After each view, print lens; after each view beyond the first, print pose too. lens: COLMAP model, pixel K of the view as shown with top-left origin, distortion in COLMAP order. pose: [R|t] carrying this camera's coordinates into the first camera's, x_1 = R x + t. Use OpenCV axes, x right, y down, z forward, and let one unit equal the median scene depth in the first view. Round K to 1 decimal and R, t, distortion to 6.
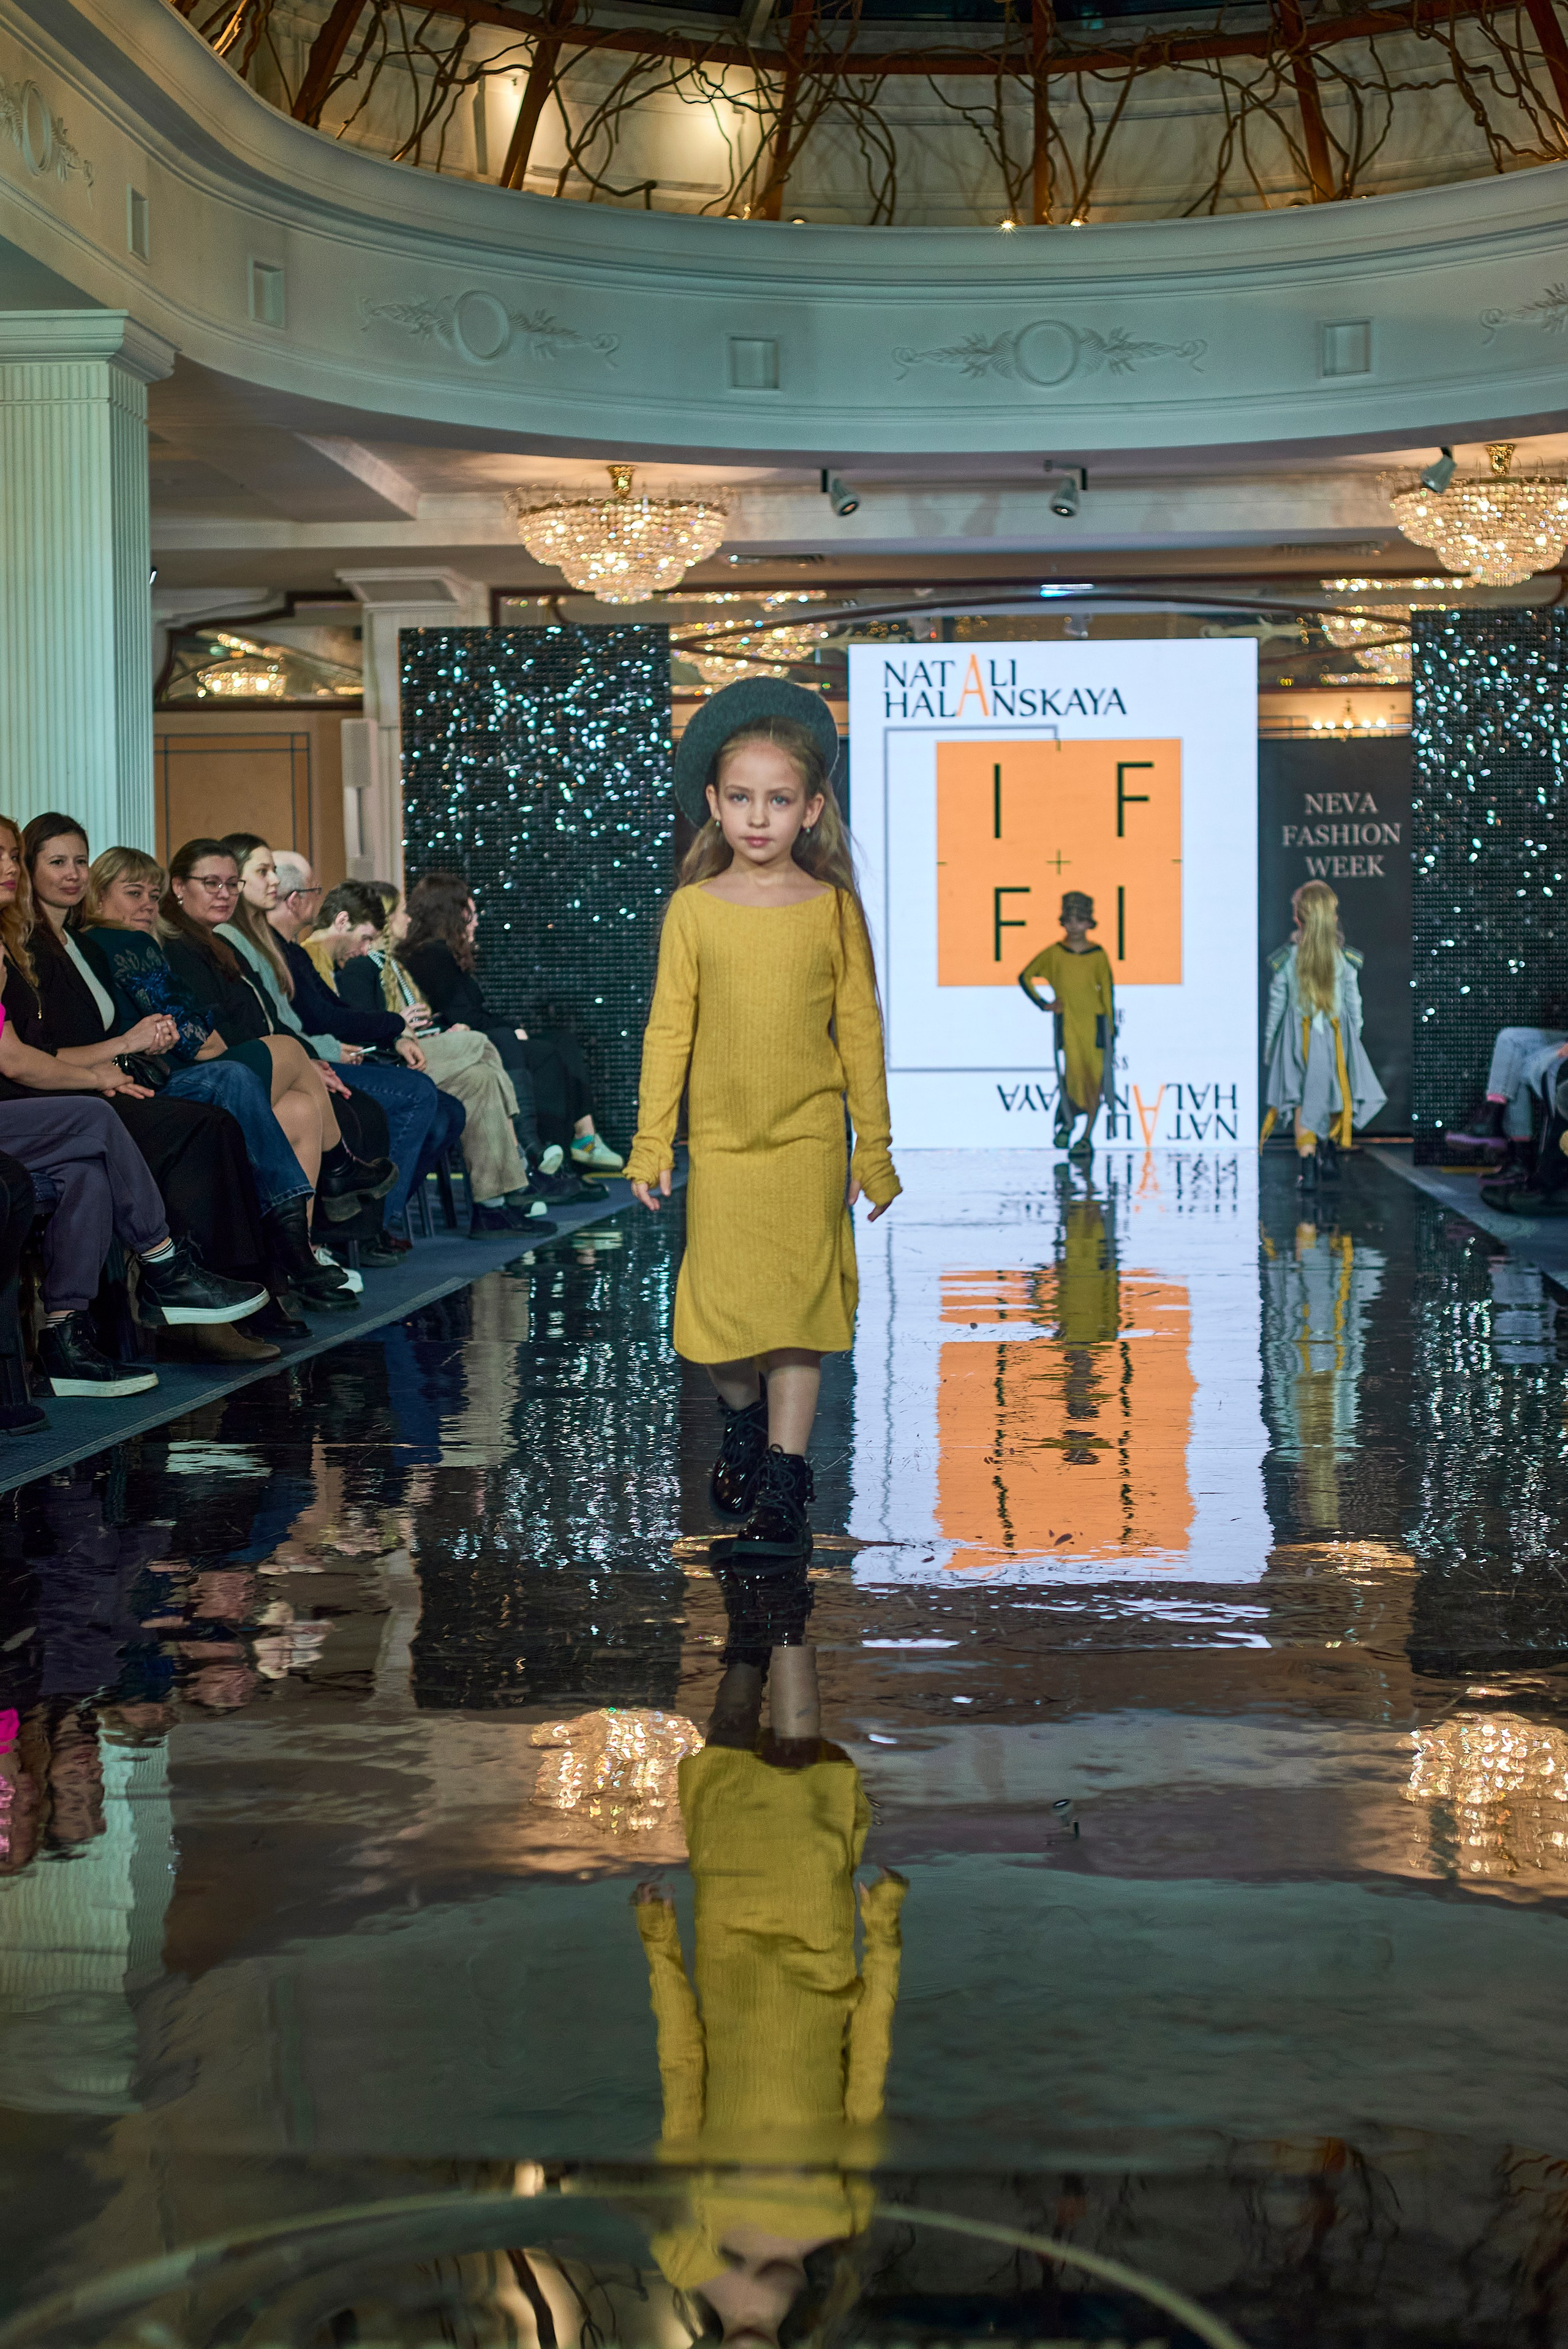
lens RADIAL K [[3047.5, 0, 757.8], [0, 3047.5, 1330.8], [0, 0, 1]] dist [-0.024243, 0.000000]
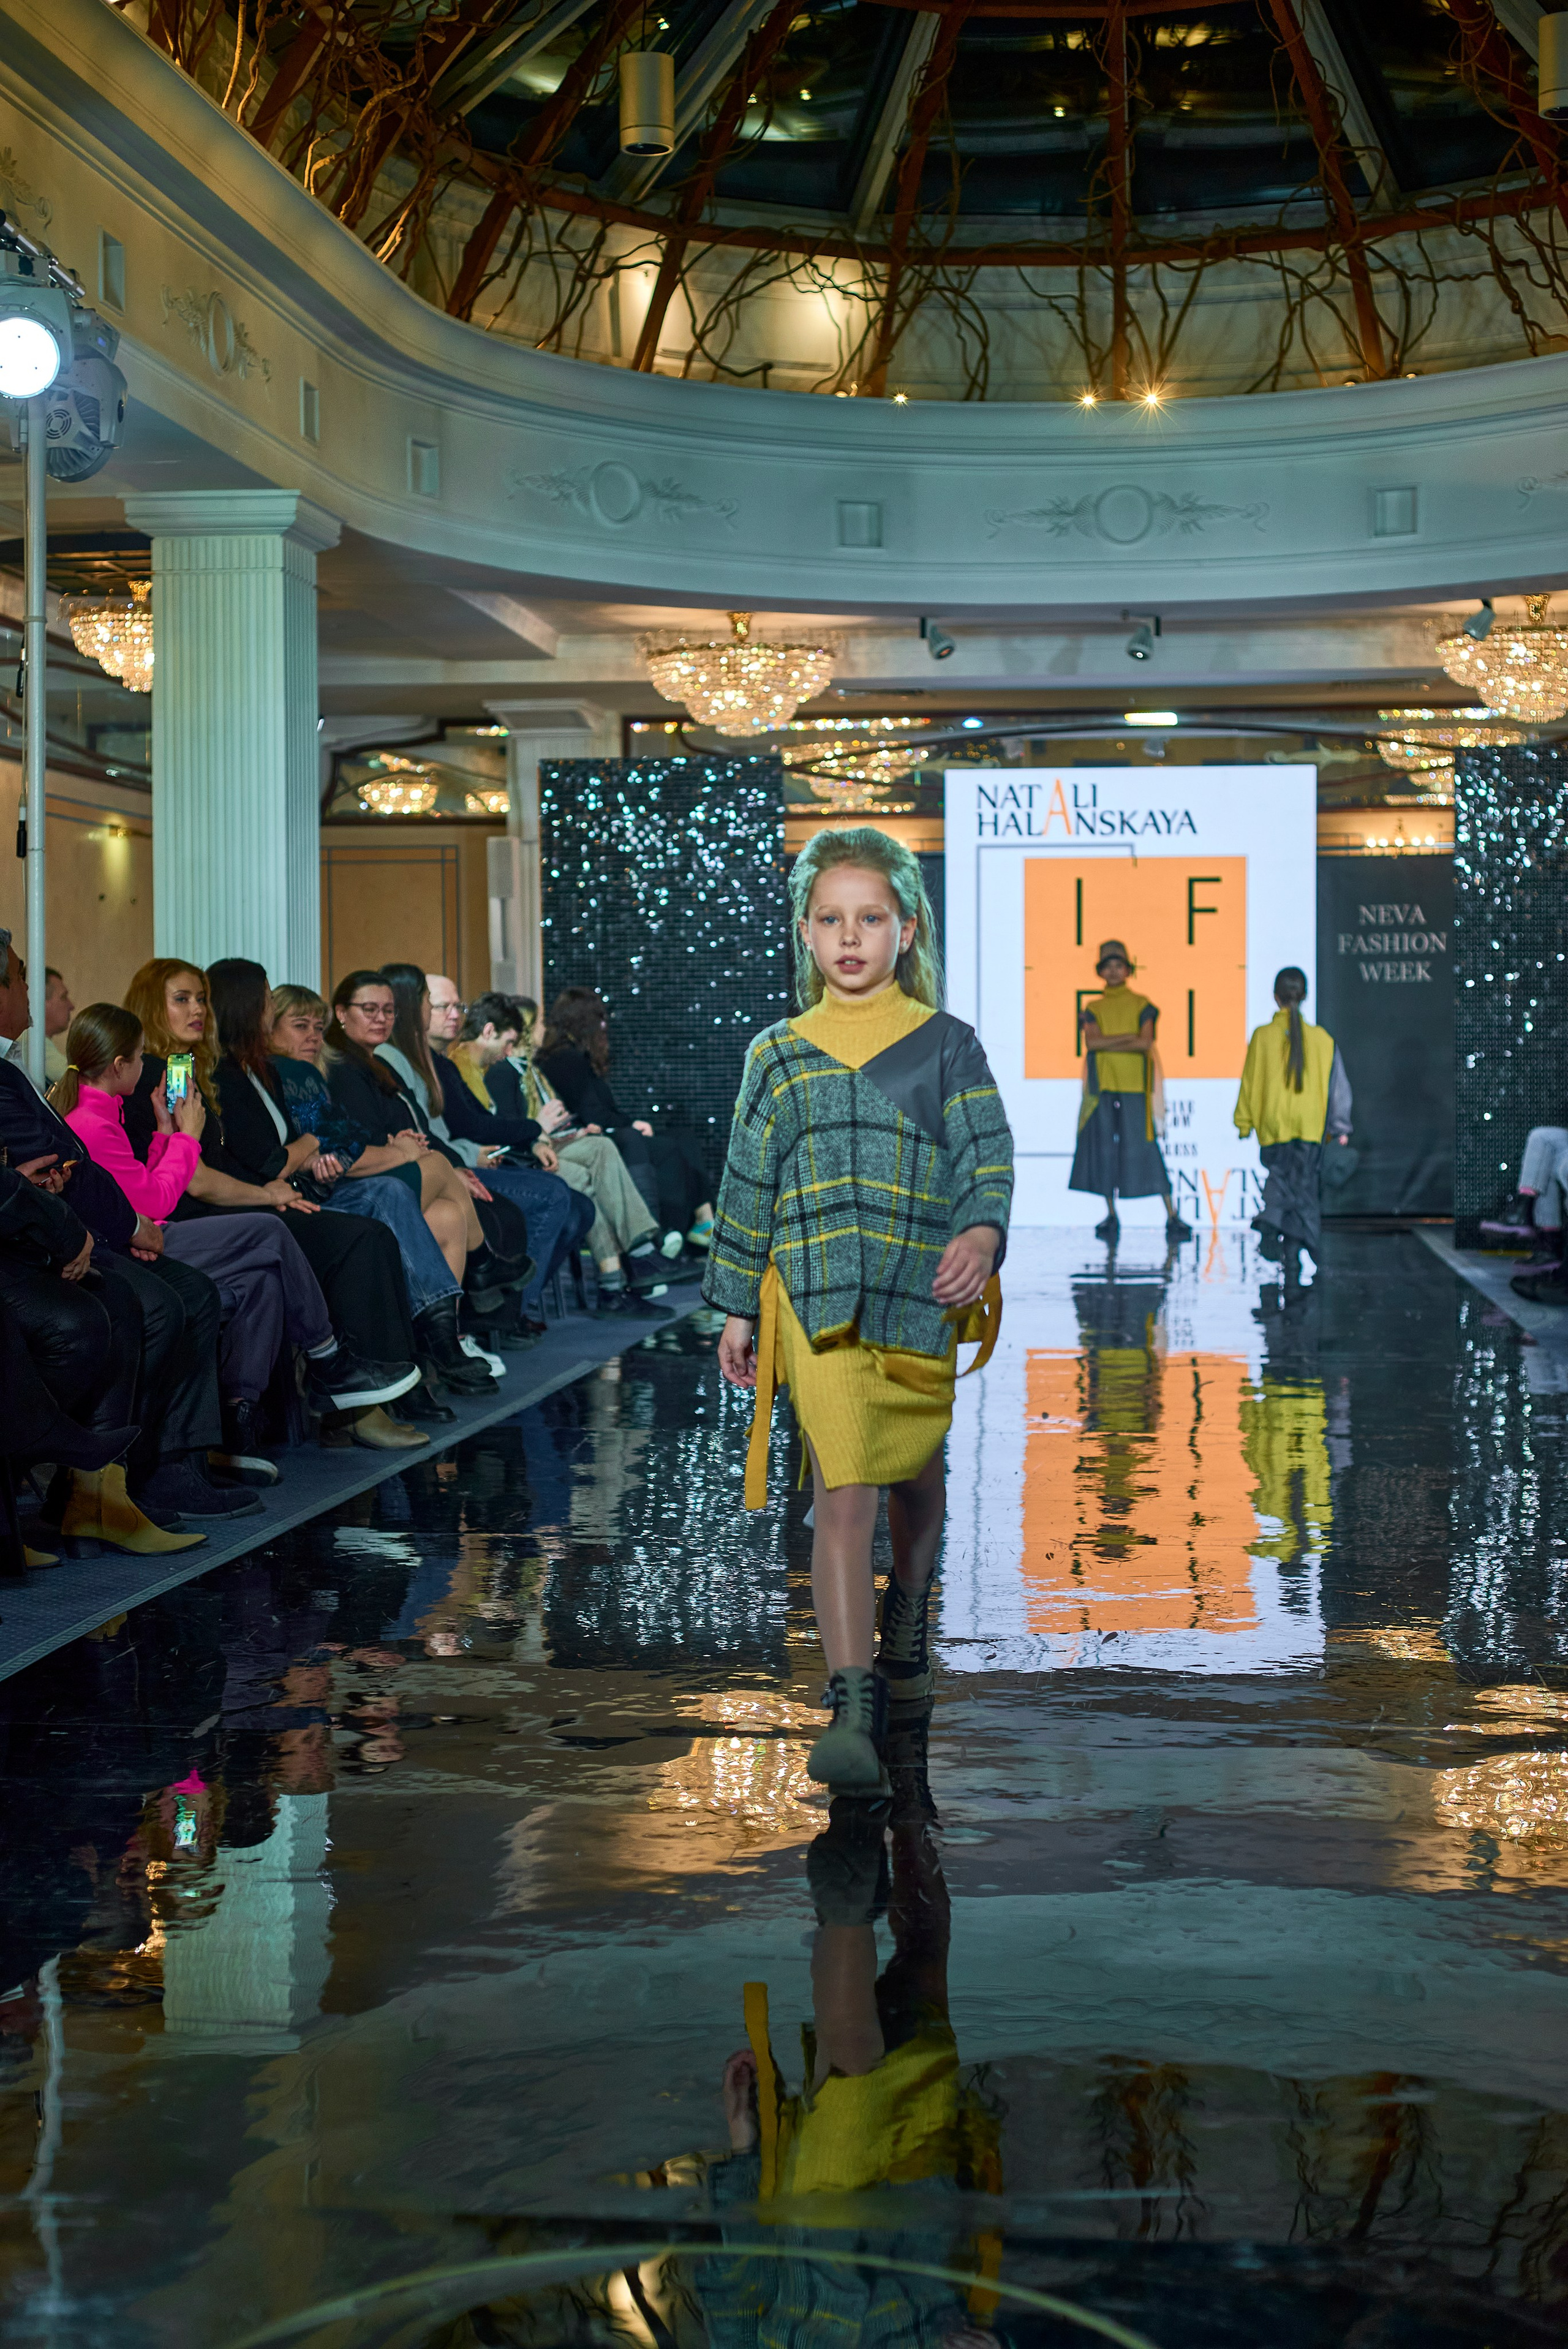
lens RADIAL K [[3085.5, 0, 813.2], [0, 3085.5, 1179.1], [0, 0, 1]] dist [-0.020255, 0.000000]
pose [[0.999582, 0.005835, -0.028320, 0.015155], [-0.006180, 0.999907, -0.012131, -0.065655], [0.028247, 0.012301, 0.999525, -0.123992]]
